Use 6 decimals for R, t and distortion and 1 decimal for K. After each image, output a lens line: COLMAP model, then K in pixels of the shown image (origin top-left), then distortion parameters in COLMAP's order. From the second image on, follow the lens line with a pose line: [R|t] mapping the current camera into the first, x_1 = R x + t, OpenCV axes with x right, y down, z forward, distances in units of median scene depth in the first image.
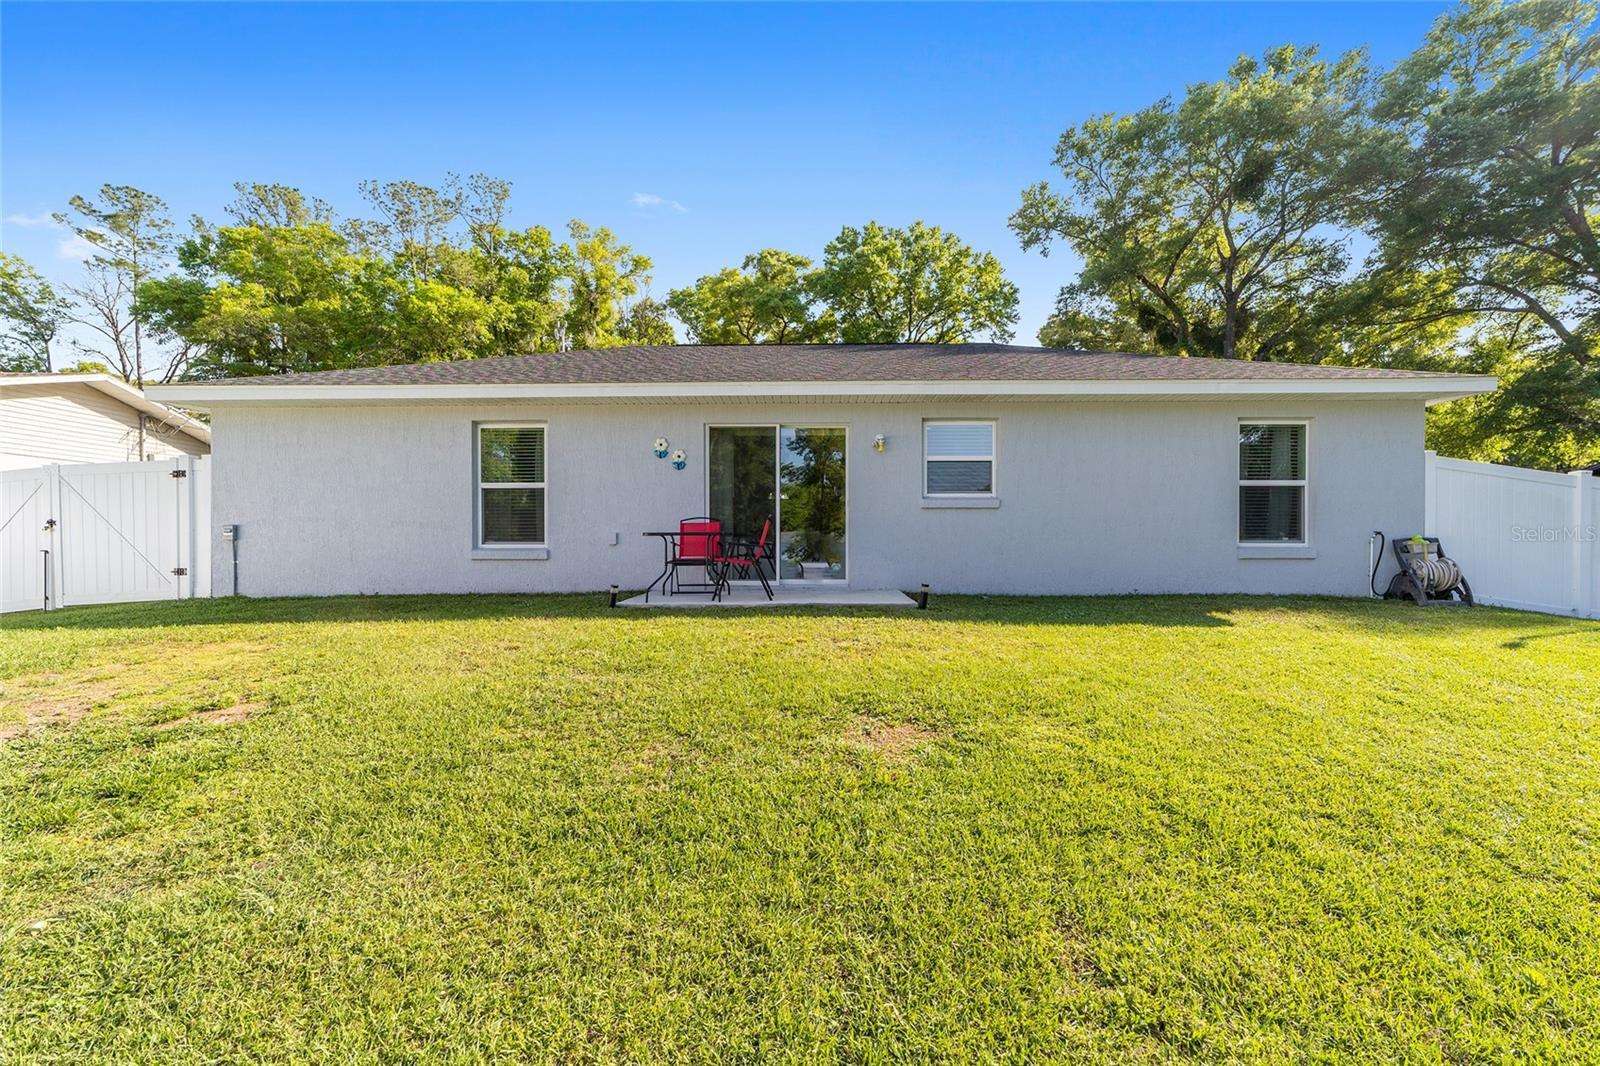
lens RADIAL K [[620.8, 0, 807.3], [0, 620.8, 547.5], [0, 0, 1]] dist [-0.013407, 0.007028]
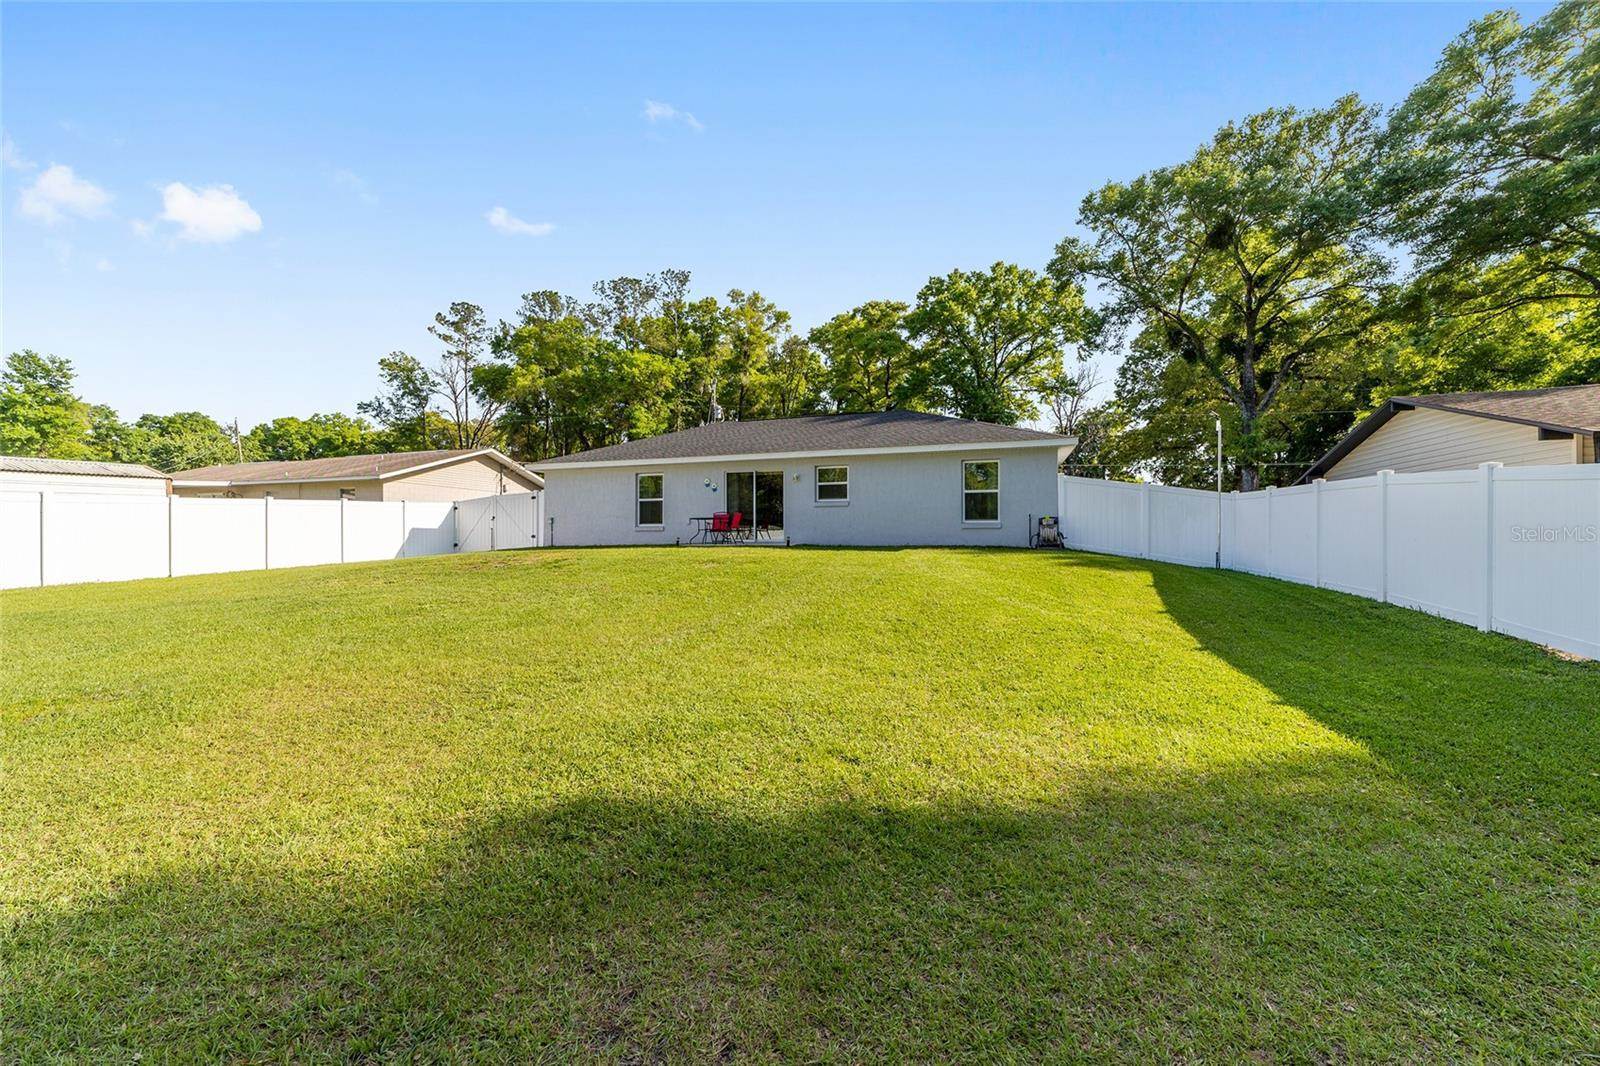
lens RADIAL K [[614.0, 0, 801.3], [0, 614.0, 538.1], [0, 0, 1]] dist [-0.017688, 0.009386]
pose [[0.956703, -0.001070, -0.291062, 0.160949], [-0.002173, 0.999939, -0.010819, 0.015057], [0.291056, 0.010984, 0.956643, -0.228359]]
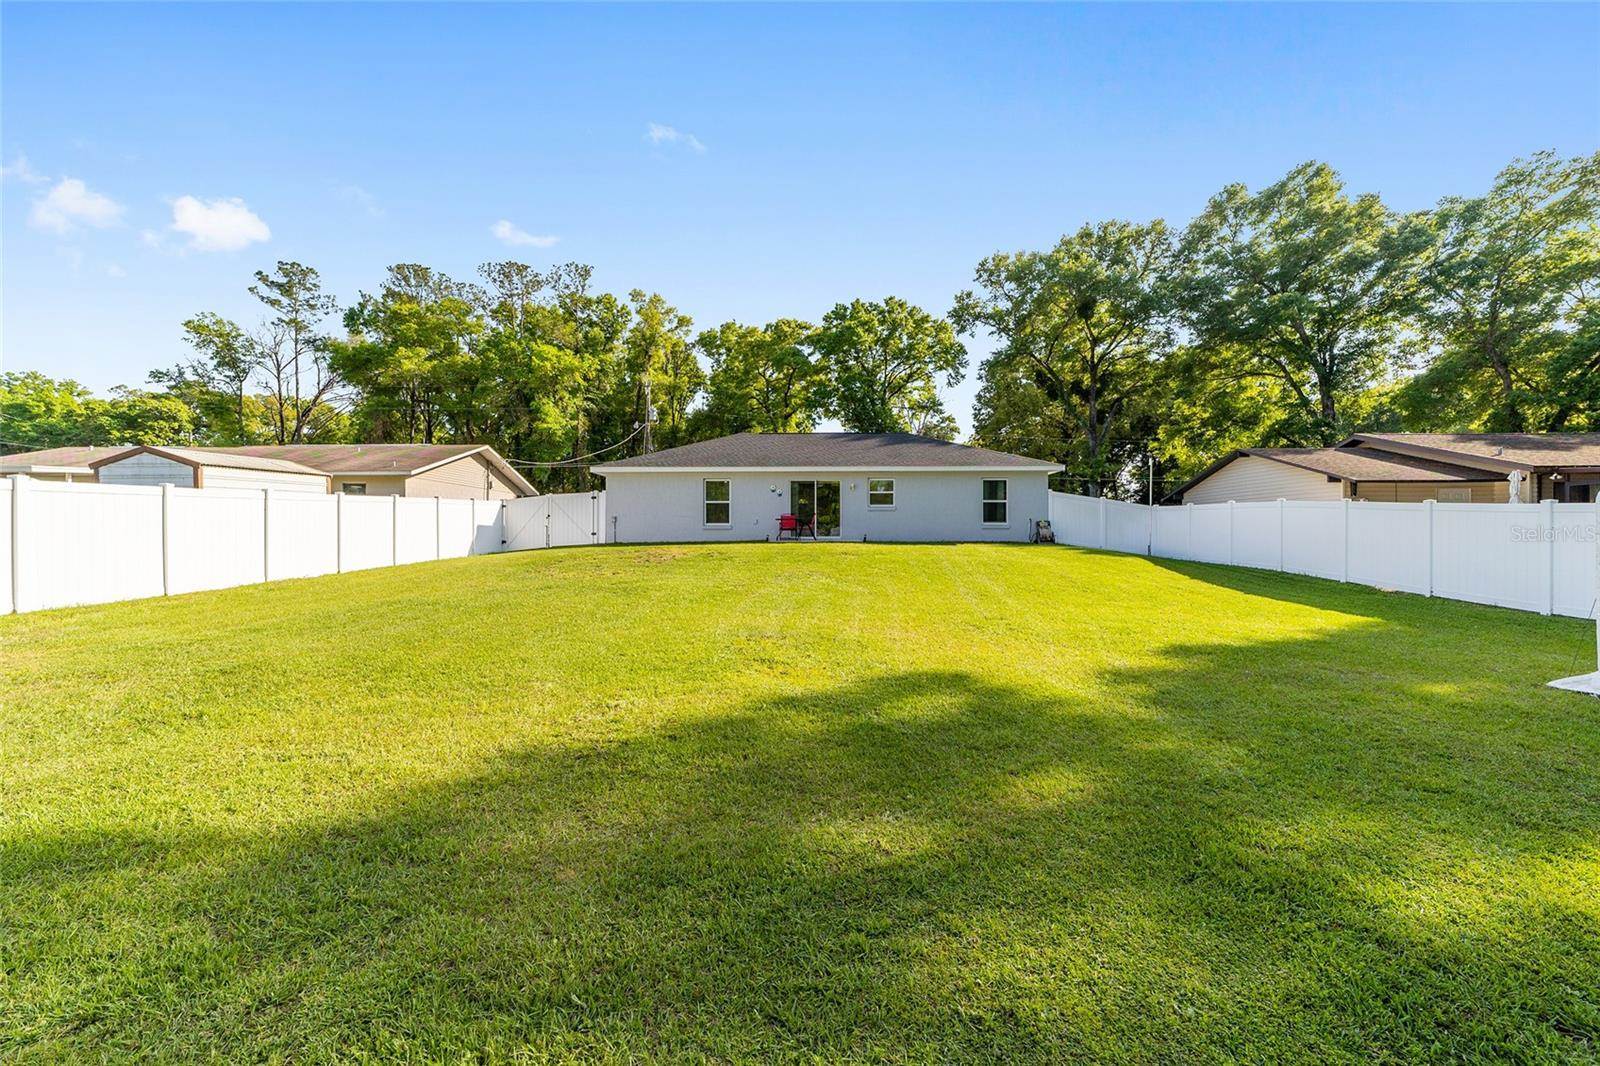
lens RADIAL K [[614.0, 0, 801.3], [0, 614.0, 538.1], [0, 0, 1]] dist [-0.017688, 0.009386]
pose [[0.999995, -0.000351, 0.003204, -0.024779], [0.000370, 0.999983, -0.005853, 0.015803], [-0.003202, 0.005854, 0.999978, -0.360217]]
